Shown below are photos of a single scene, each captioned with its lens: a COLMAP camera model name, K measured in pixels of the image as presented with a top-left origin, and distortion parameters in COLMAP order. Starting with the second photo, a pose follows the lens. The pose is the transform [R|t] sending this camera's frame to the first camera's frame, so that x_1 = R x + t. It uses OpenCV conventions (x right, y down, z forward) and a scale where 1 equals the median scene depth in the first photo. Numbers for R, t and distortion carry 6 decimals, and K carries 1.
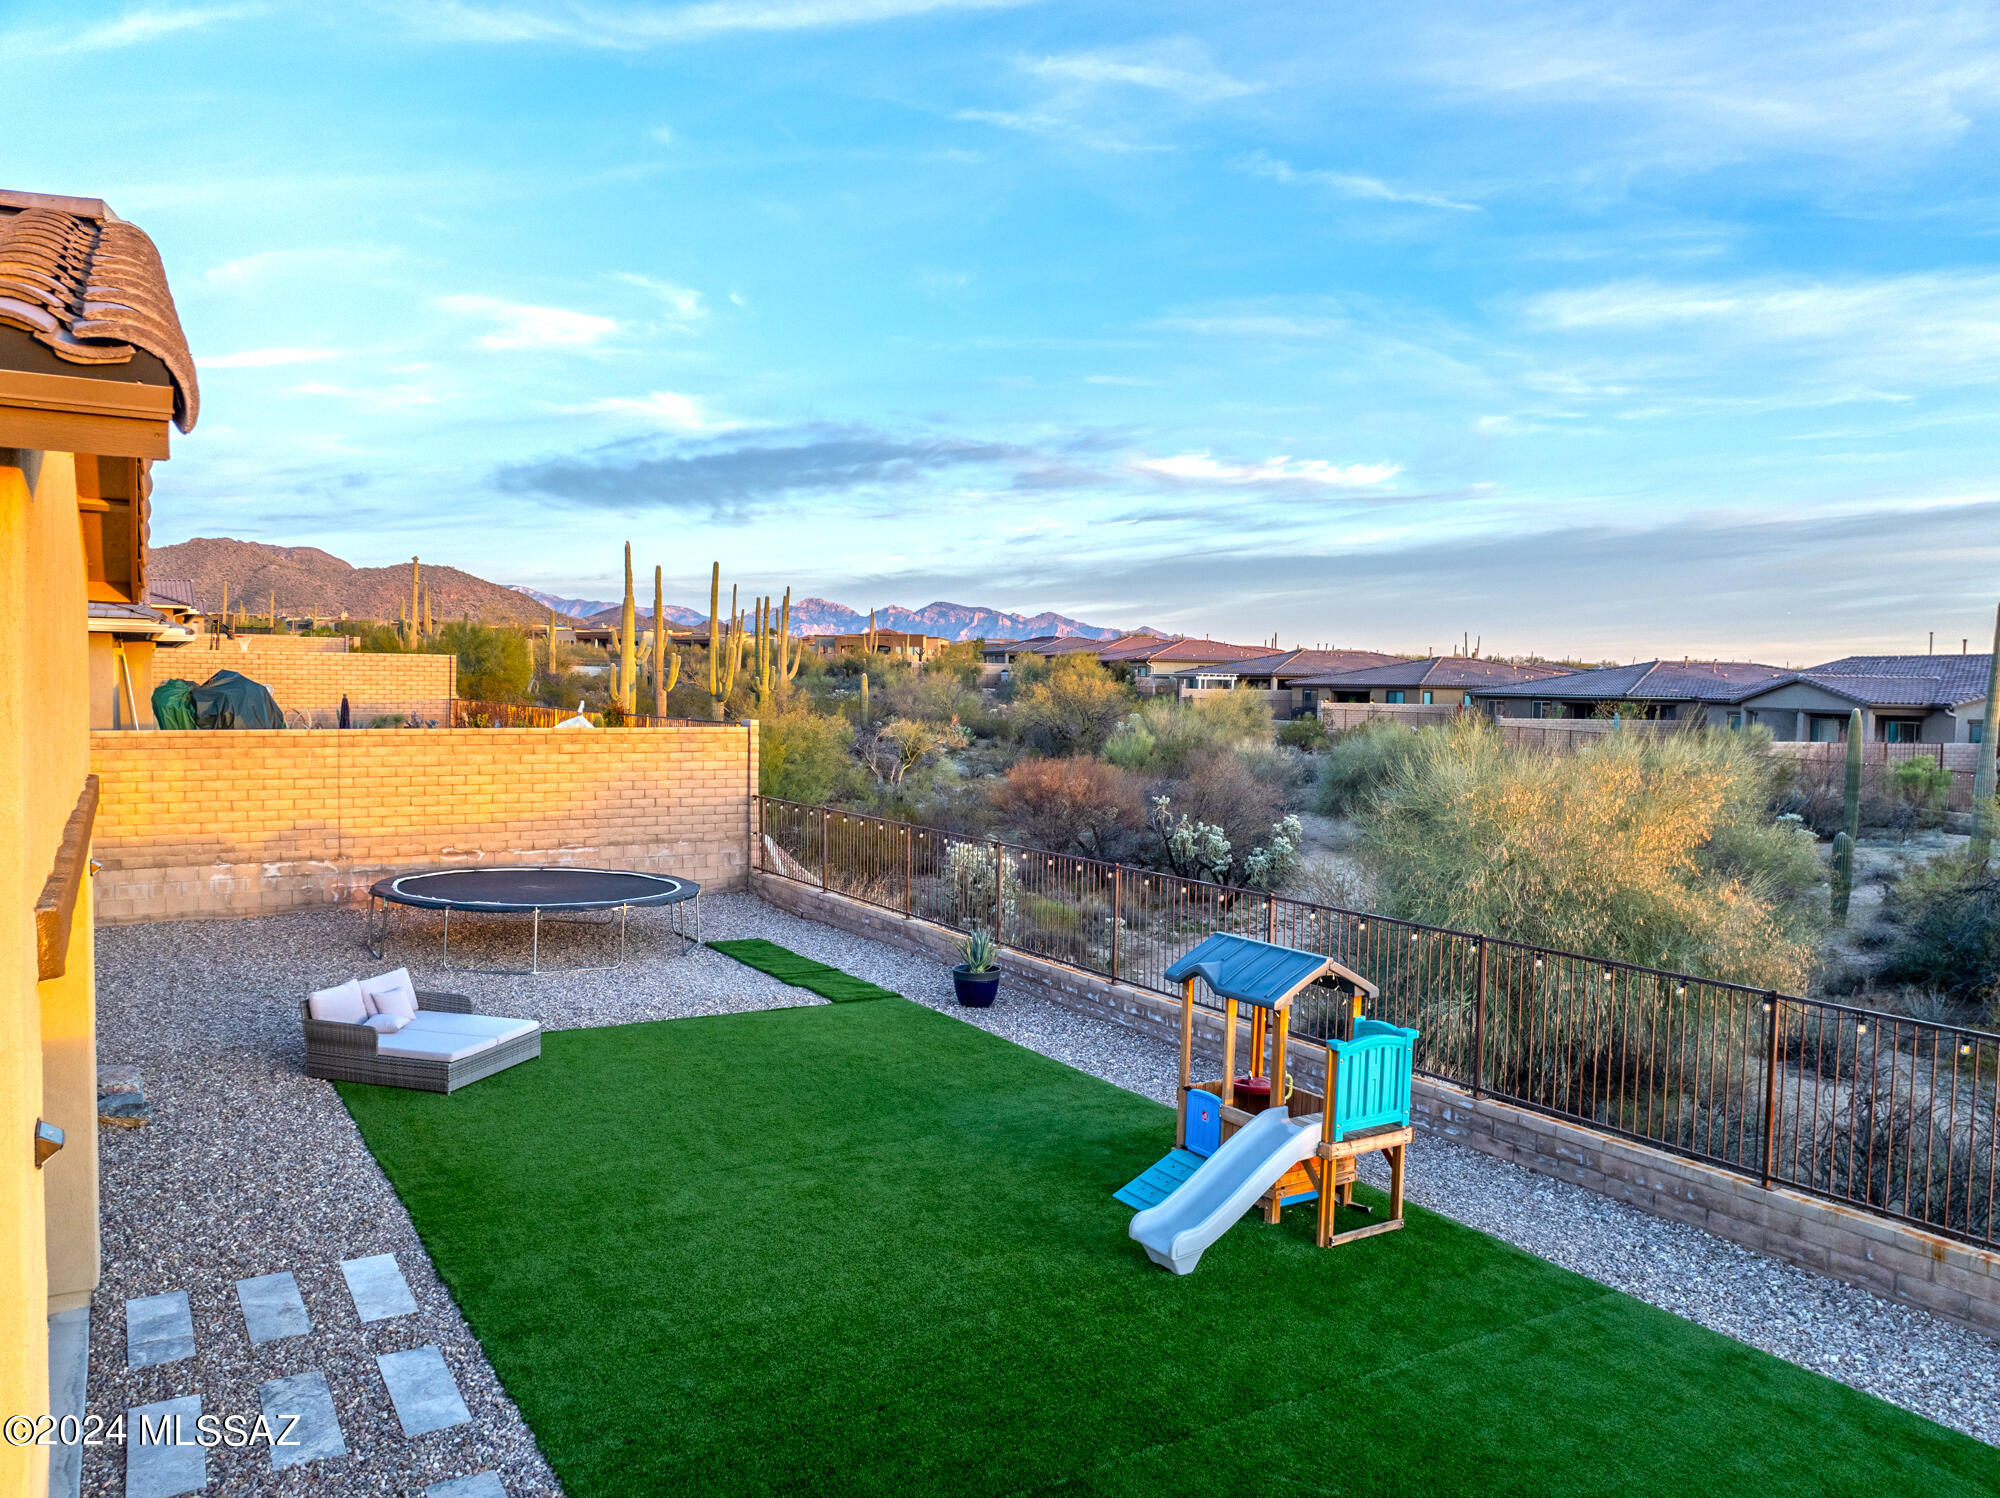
lens RADIAL K [[1420.5, 0, 994.0], [0, 1420.5, 753.6], [0, 0, 1]] dist [-0.026613, 0.011877]
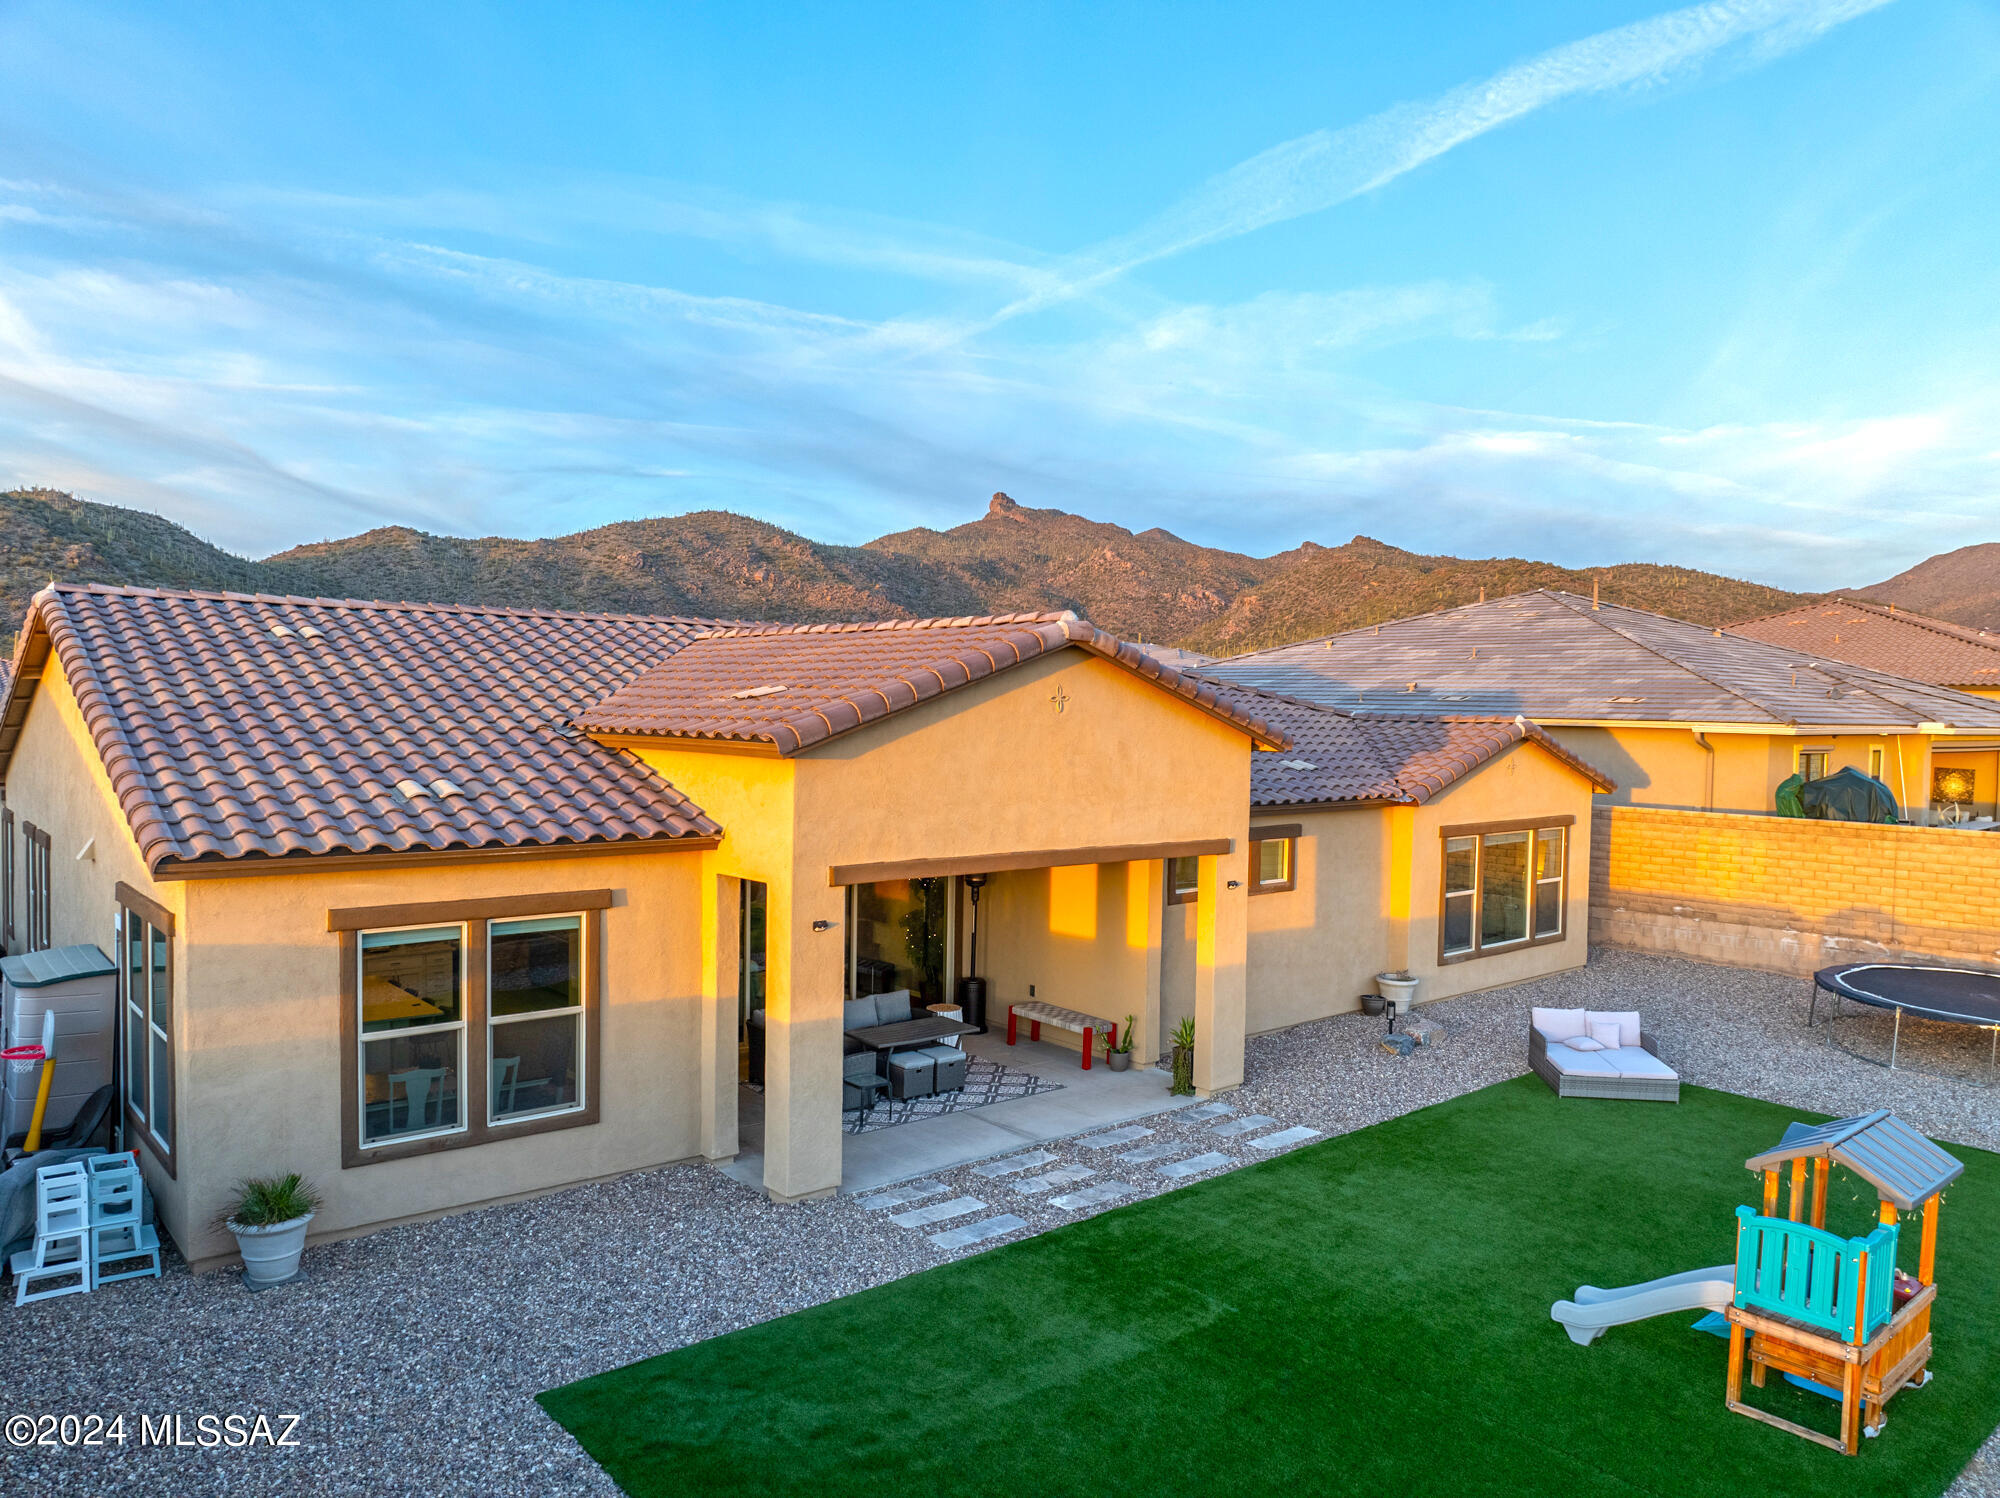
lens RADIAL K [[1420.5, 0, 995.5], [0, 1420.5, 754.0], [0, 0, 1]] dist [-0.026613, 0.011877]
pose [[0.148498, 0.023258, -0.988639, 0.532242], [-0.062221, 0.997962, 0.014132, -0.045736], [0.986953, 0.059415, 0.149643, 0.144357]]
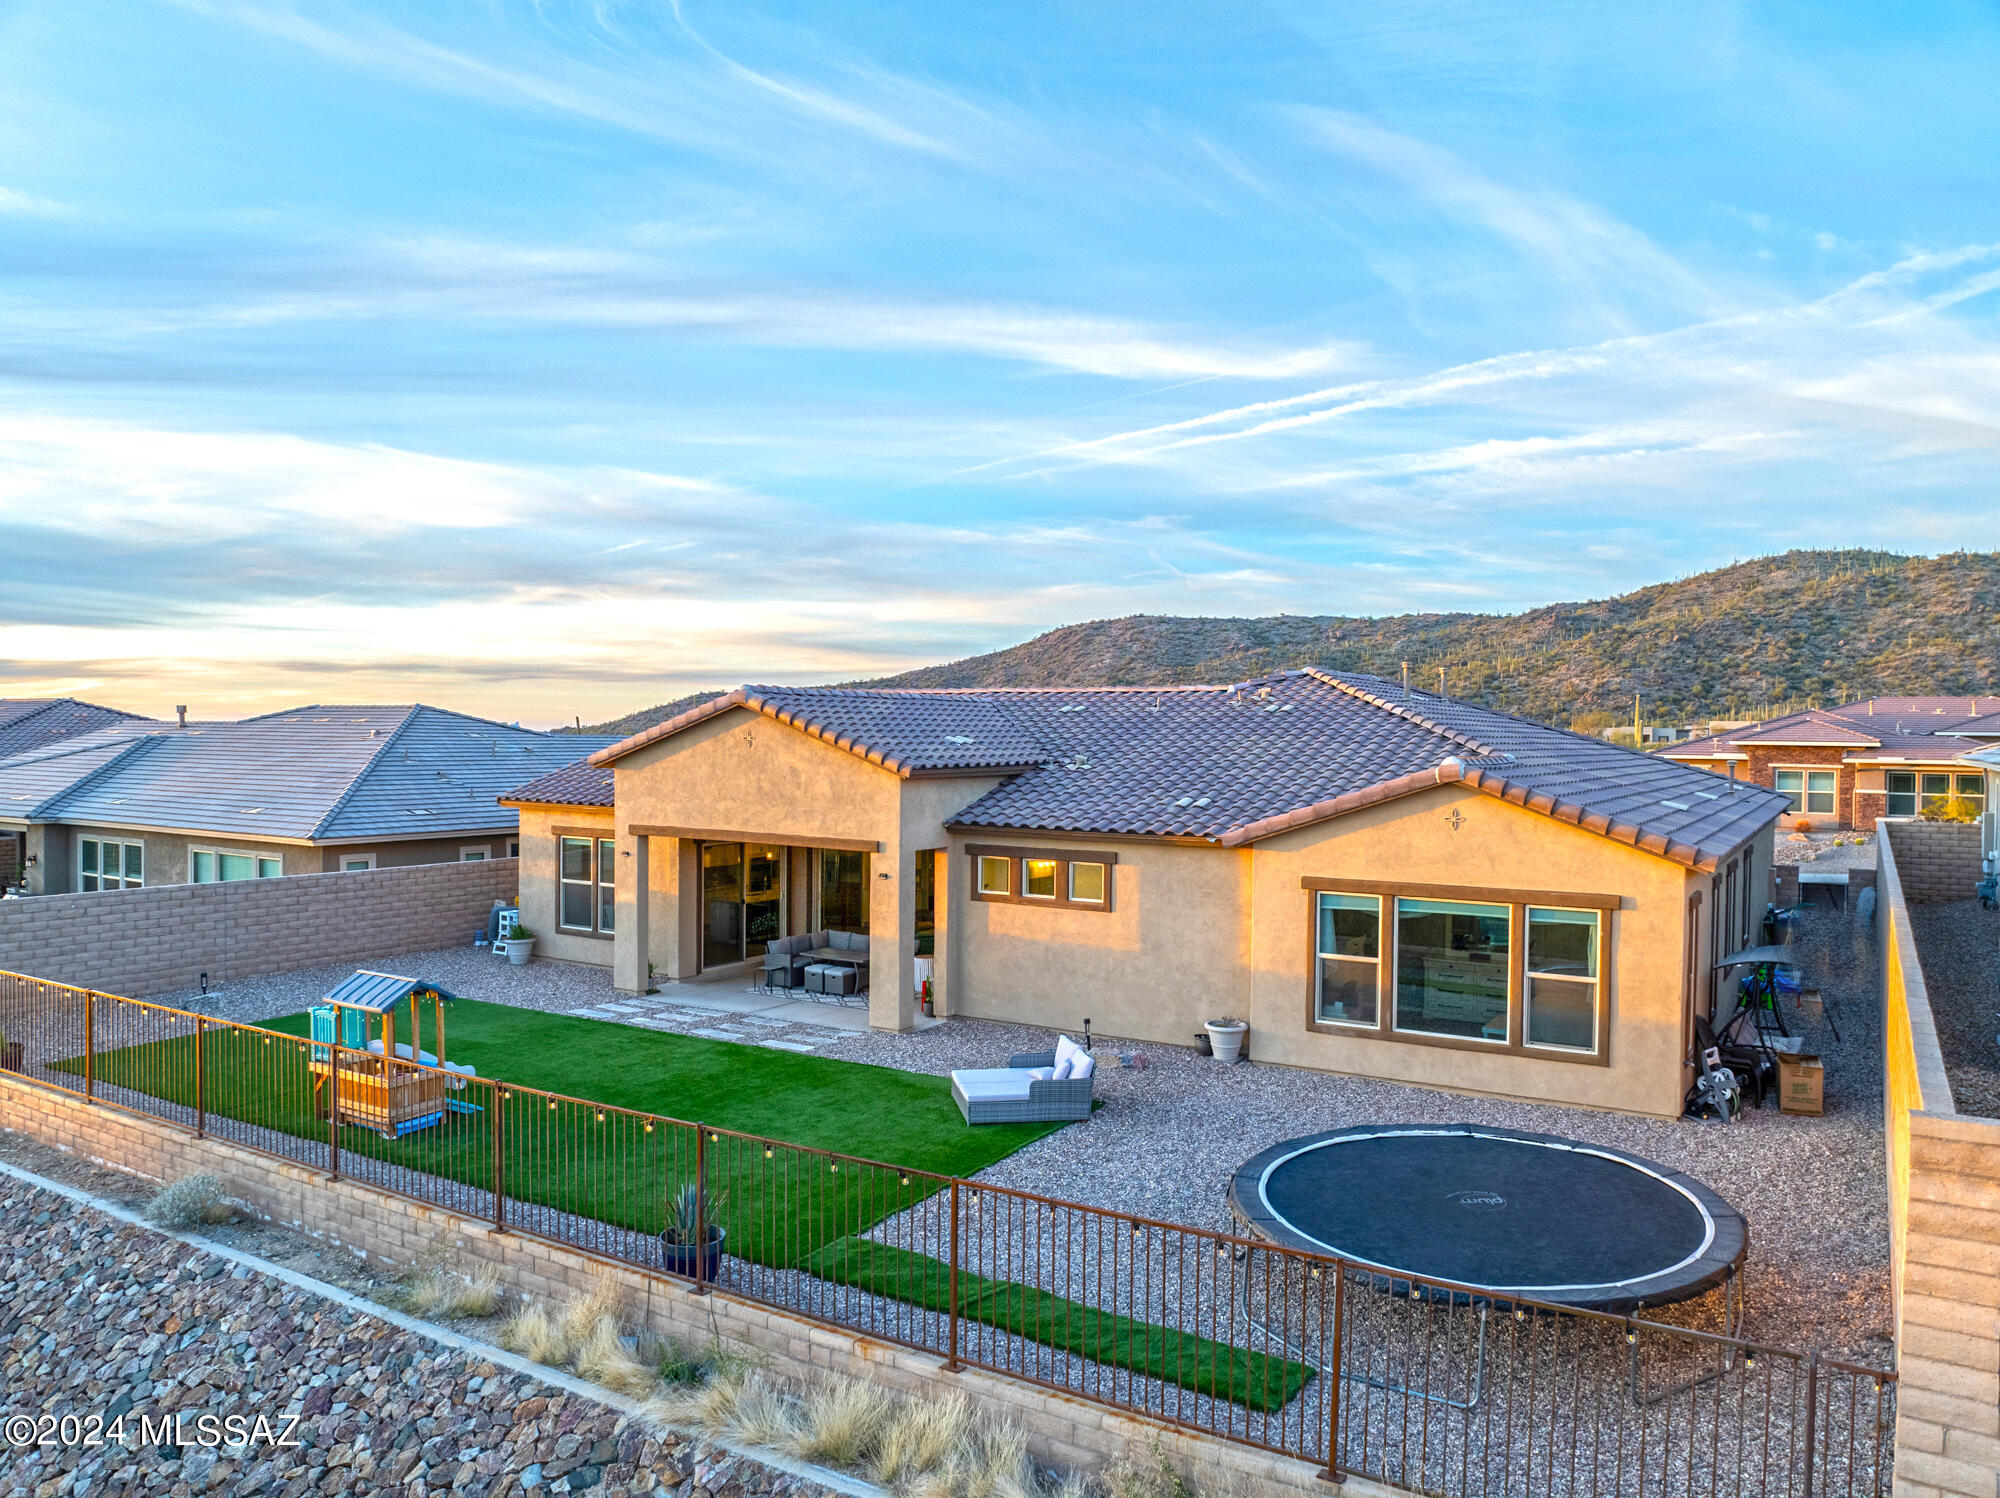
lens RADIAL K [[1420.5, 0, 999.7], [0, 1420.5, 750.1], [0, 0, 1]] dist [-0.026613, 0.011877]
pose [[-0.901765, -0.019157, -0.431802, 0.211566], [-0.044649, 0.997801, 0.048976, -0.108749], [0.429915, 0.063444, -0.900638, 1.193909]]
